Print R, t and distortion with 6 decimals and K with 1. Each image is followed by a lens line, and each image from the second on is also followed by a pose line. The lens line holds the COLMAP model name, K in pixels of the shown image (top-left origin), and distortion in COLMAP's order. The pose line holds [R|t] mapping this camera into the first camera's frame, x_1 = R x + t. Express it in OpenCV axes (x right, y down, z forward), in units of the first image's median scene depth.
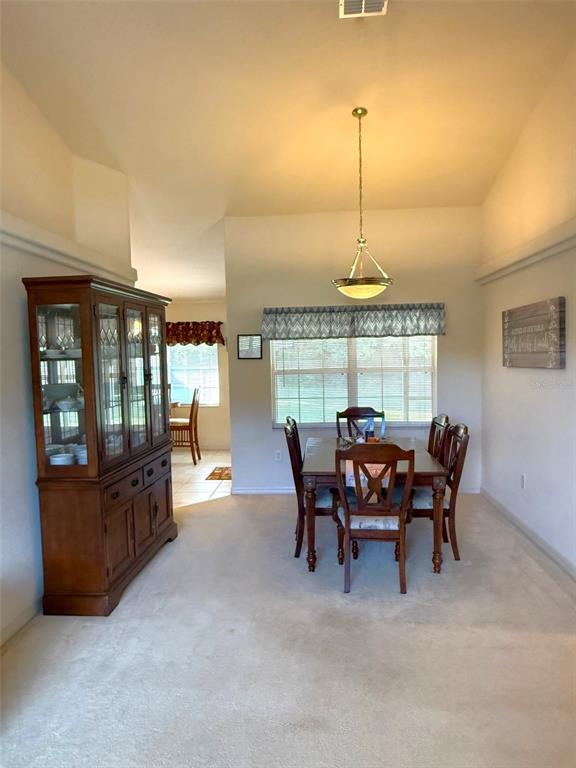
lens RADIAL K [[516.7, 0, 276.3], [0, 516.7, 387.1], [0, 0, 1]] dist [0.009177, 0.001311]
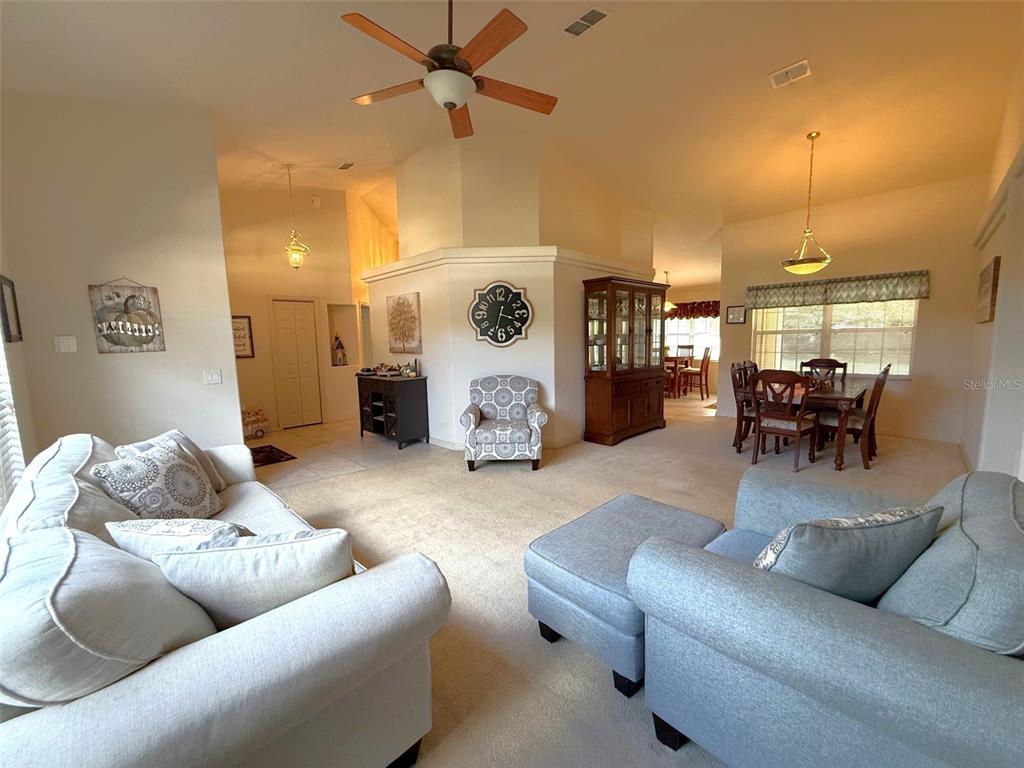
lens RADIAL K [[392.8, 0, 525.0], [0, 392.8, 382.1], [0, 0, 1]] dist [0.003331, 0.000047]
pose [[0.770188, 0.078806, -0.632929, 0.208993], [-0.040725, 0.996389, 0.074503, 0.052064], [0.636515, -0.031606, 0.770616, -0.223463]]
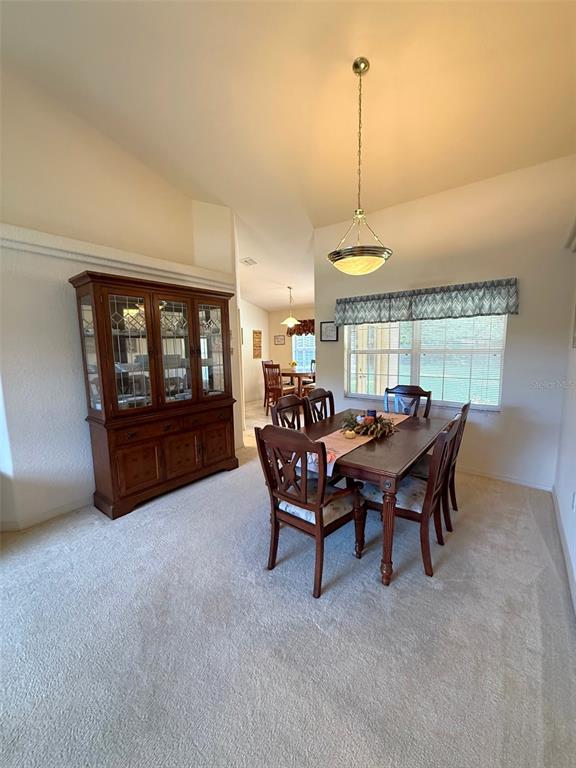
lens RADIAL K [[294.6, 0, 293.2], [0, 294.6, 382.4], [0, 0, 1]] dist [0.003331, 0.000047]
pose [[0.846053, 0.073455, -0.528015, 0.277147], [-0.038402, 0.996286, 0.077066, -0.005406], [0.531715, -0.044925, 0.845731, 0.343678]]
